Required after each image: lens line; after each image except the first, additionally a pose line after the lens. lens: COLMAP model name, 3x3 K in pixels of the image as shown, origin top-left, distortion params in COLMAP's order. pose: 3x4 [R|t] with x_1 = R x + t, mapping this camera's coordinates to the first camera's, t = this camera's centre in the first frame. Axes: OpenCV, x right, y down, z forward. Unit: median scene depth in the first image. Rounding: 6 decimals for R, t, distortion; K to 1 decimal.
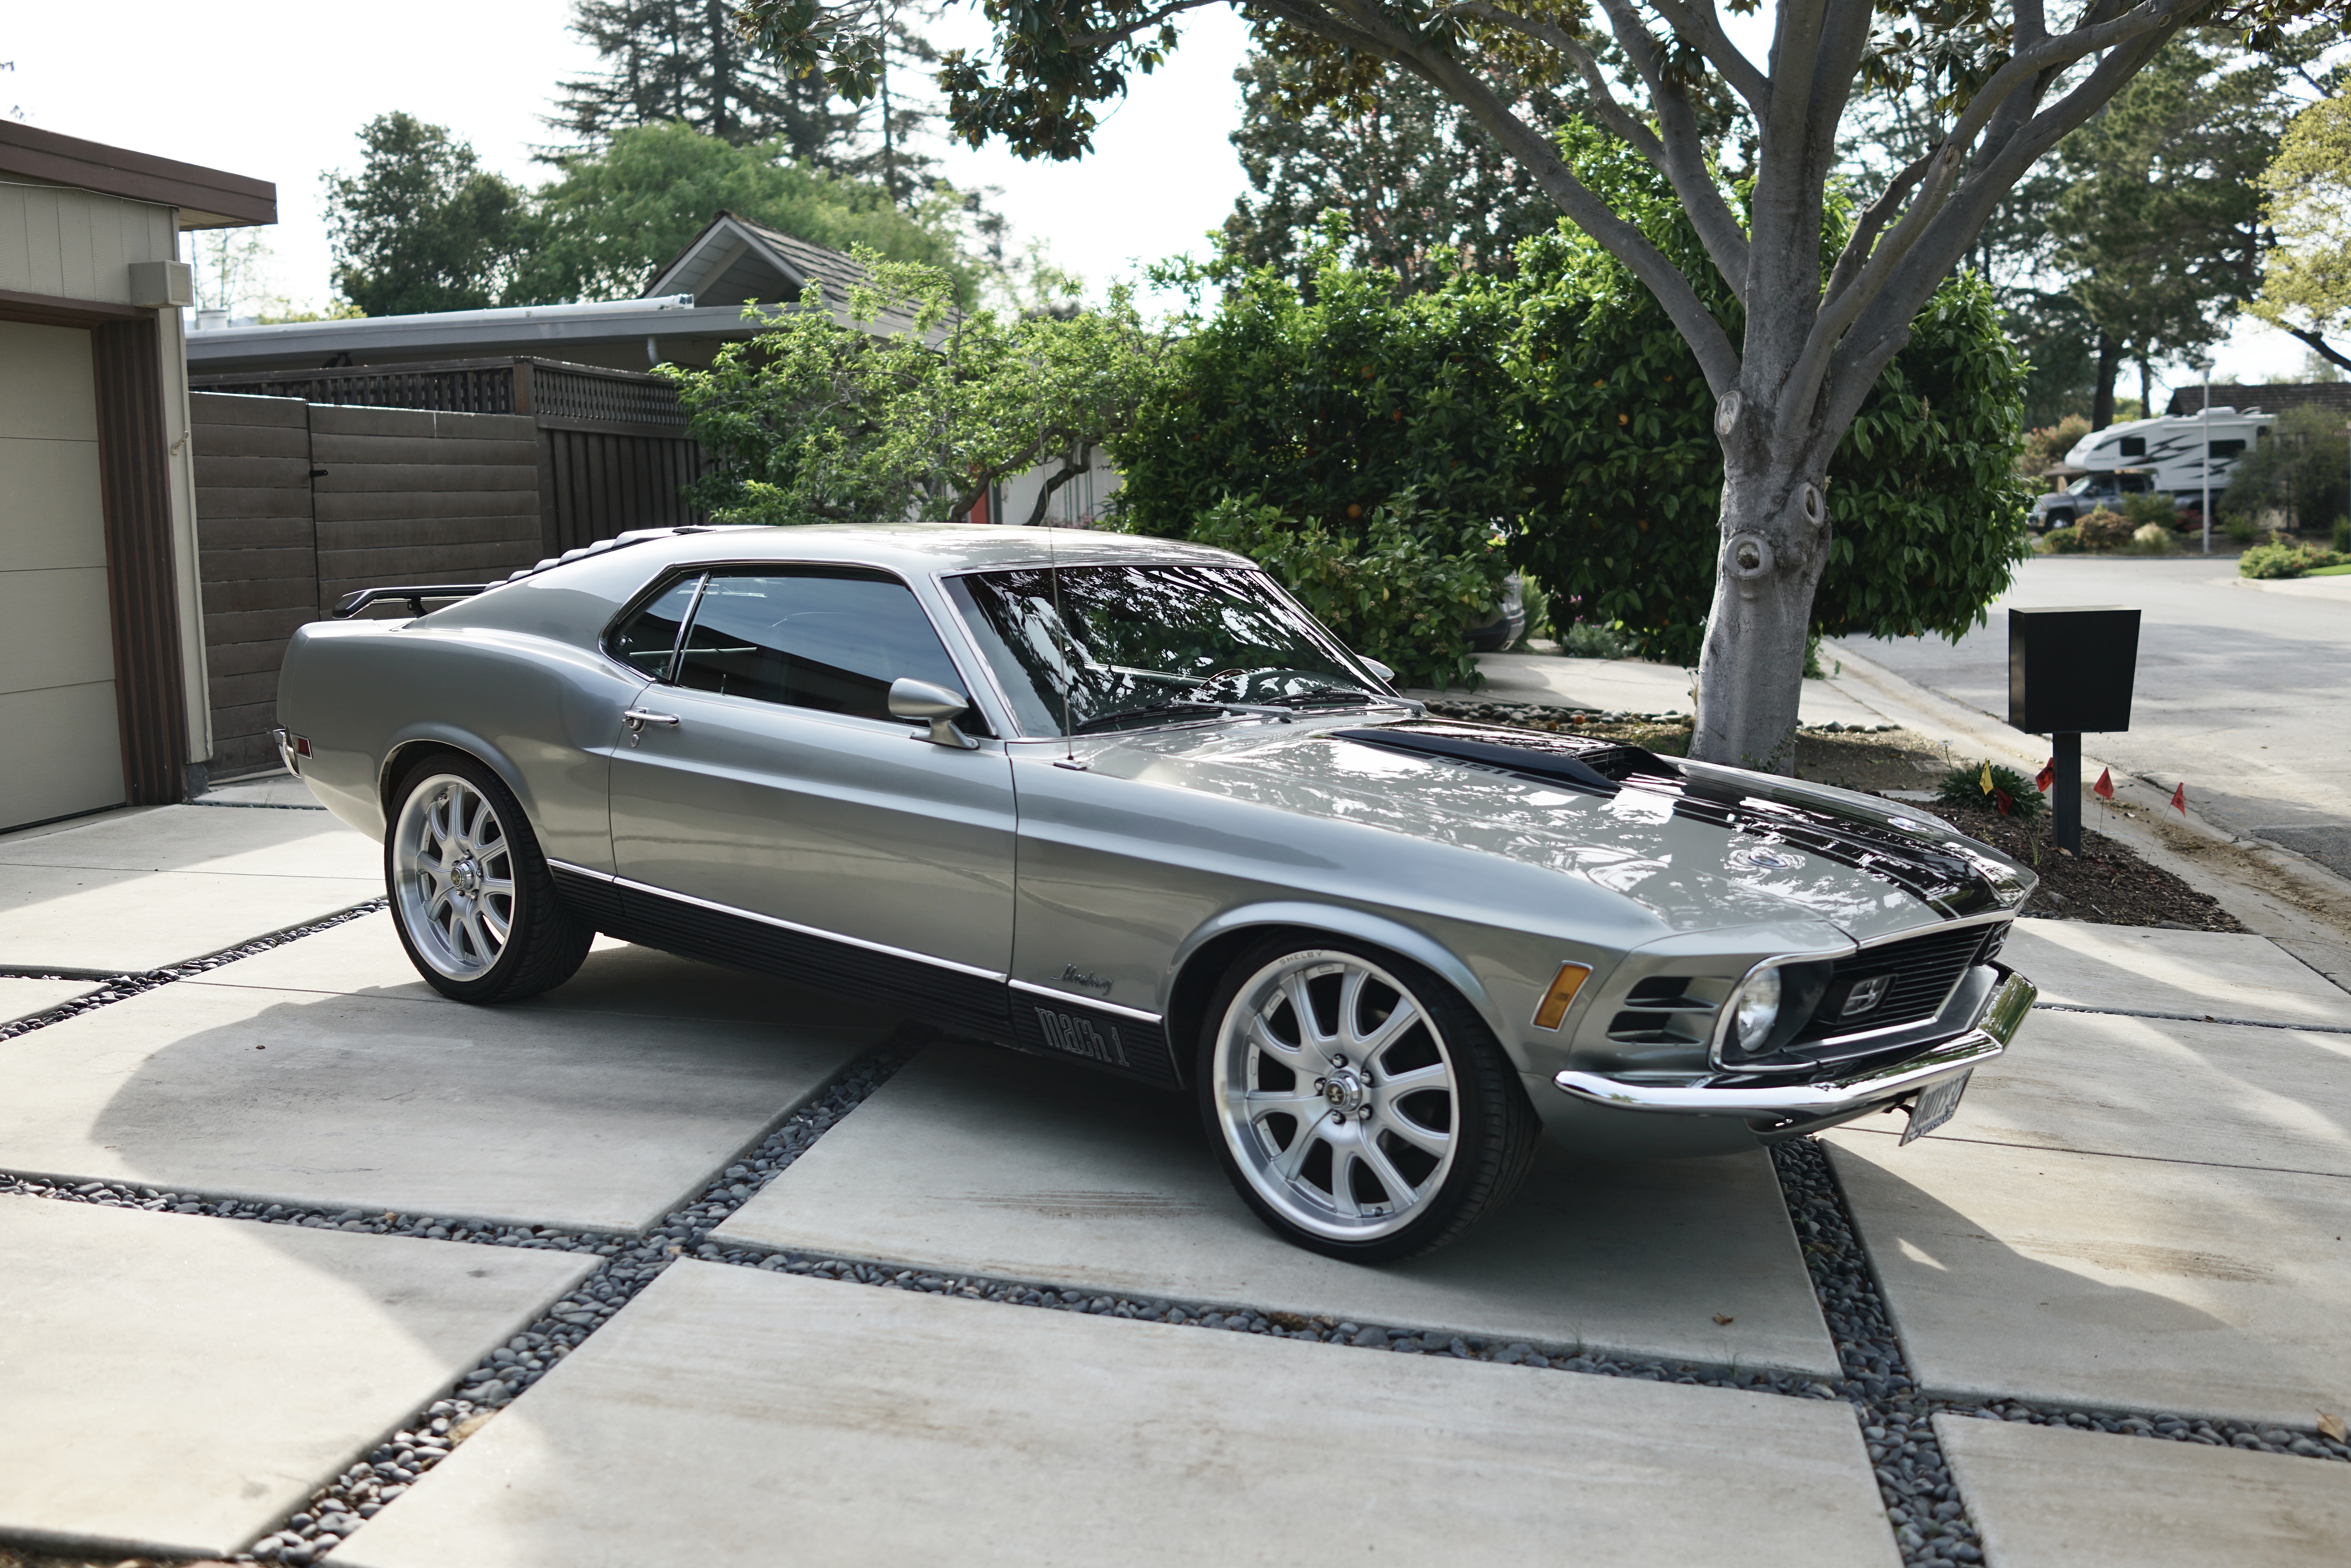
lens RADIAL K [[2232.7, 0, 1175.5], [0, 2232.7, 784.0], [0, 0, 1]] dist [-0.074332, -0.040950]
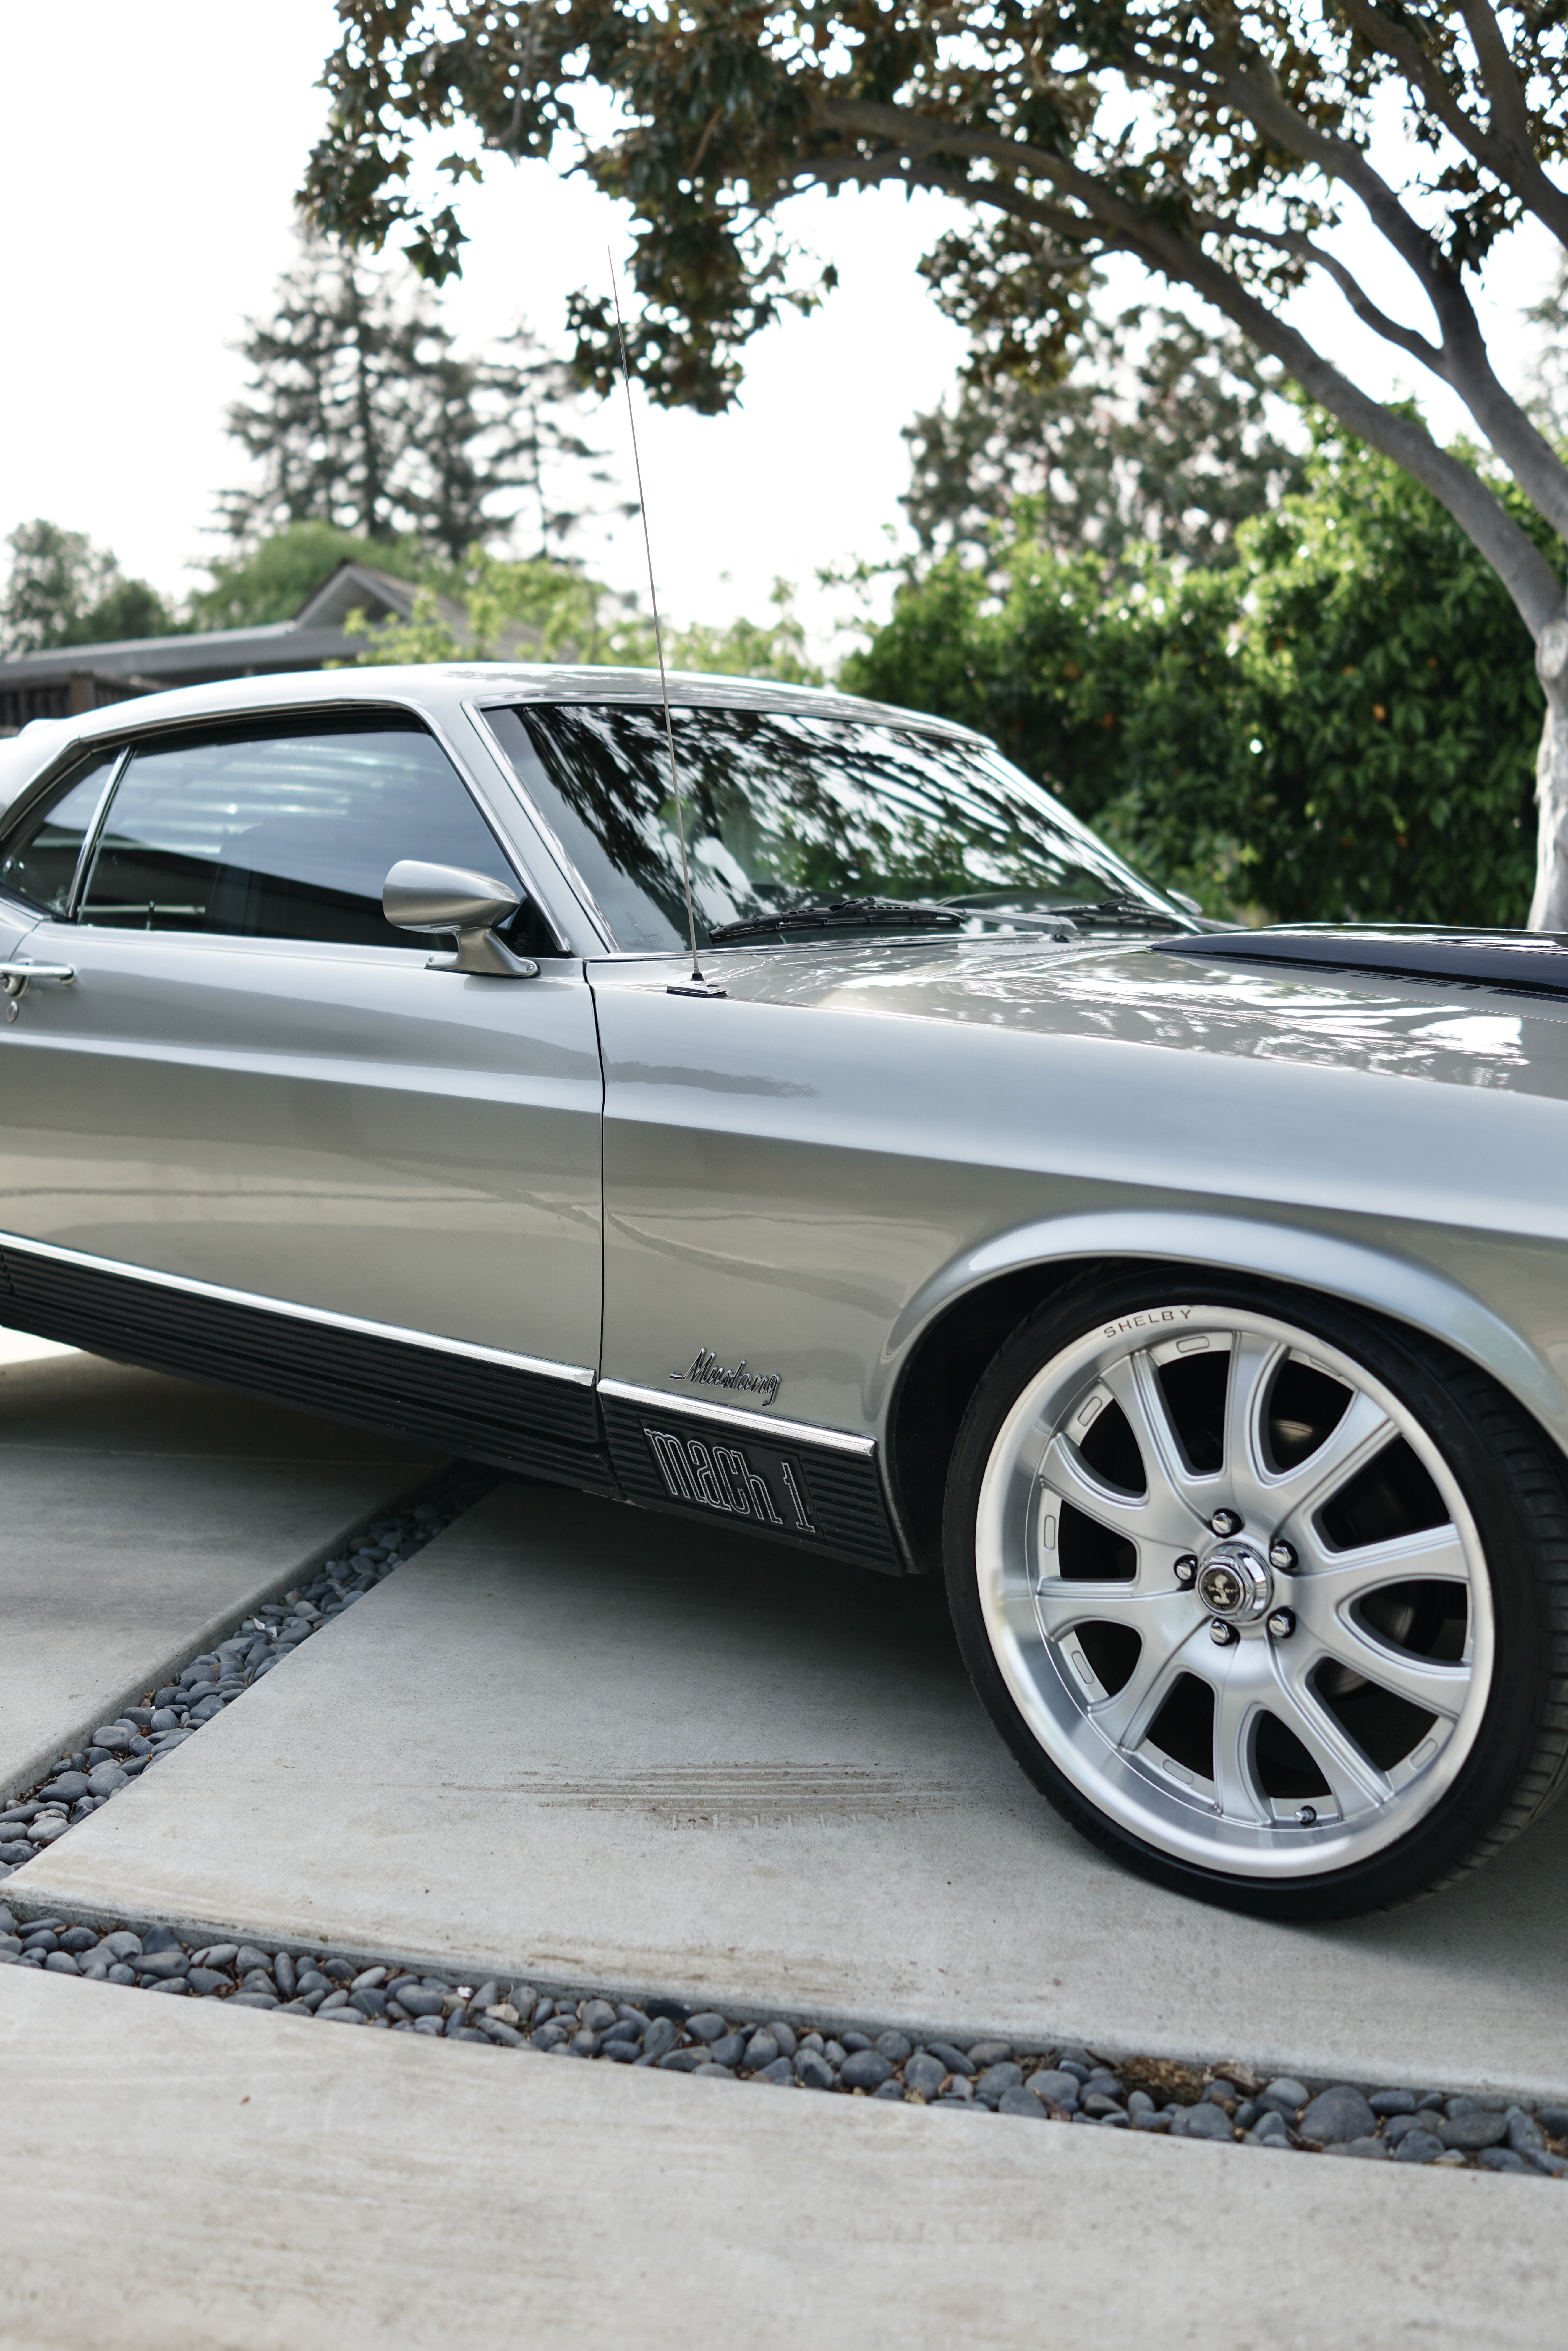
lens RADIAL K [[2232.7, 0, 784.0], [0, 2232.7, 1175.5], [0, 0, 1]] dist [-0.074332, -0.040950]
pose [[0.999307, -0.022249, -0.029843, -0.009380], [0.021976, 0.999714, -0.009439, 0.040632], [0.030044, 0.008776, 0.999510, 0.420185]]
